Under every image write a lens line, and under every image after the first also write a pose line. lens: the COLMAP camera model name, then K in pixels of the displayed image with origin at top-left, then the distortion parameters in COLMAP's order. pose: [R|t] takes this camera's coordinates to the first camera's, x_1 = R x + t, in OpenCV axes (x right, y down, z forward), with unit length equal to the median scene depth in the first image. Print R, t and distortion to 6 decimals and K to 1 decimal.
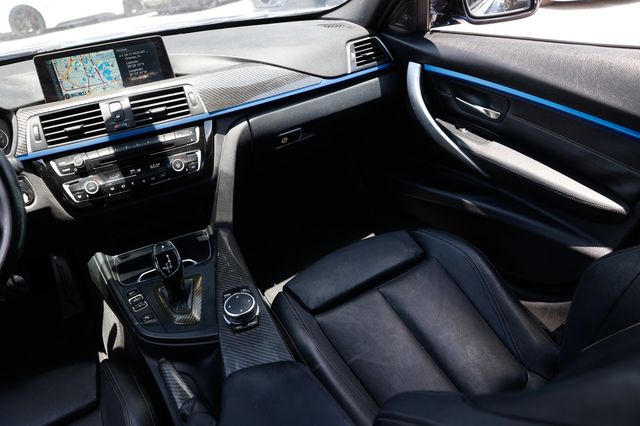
lens RADIAL K [[441.1, 0, 320.0], [0, 441.1, 213.0], [0, 0, 1]] dist [-0.123342, 0.099751]
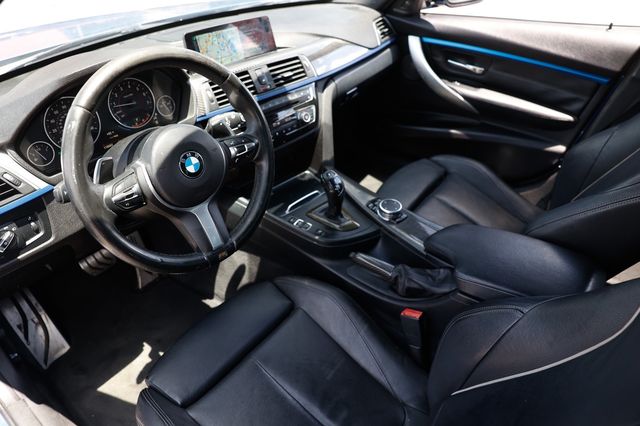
lens RADIAL K [[441.1, 0, 320.0], [0, 441.1, 213.0], [0, 0, 1]] dist [-0.123342, 0.099751]
pose [[0.928620, -0.158264, 0.335586, -0.760668], [0.146104, 0.987365, 0.061355, 0.095343], [-0.341056, -0.007946, 0.940009, -0.228676]]
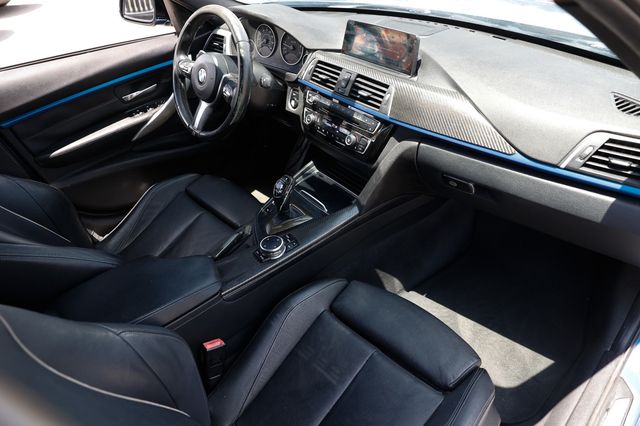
lens RADIAL K [[441.1, 0, 320.0], [0, 441.1, 213.0], [0, 0, 1]] dist [-0.123342, 0.099751]
pose [[0.238890, 0.636000, -0.733782, 0.683205], [-0.489899, 0.731381, 0.474427, -0.499592], [0.838410, 0.246143, 0.486295, 0.379116]]
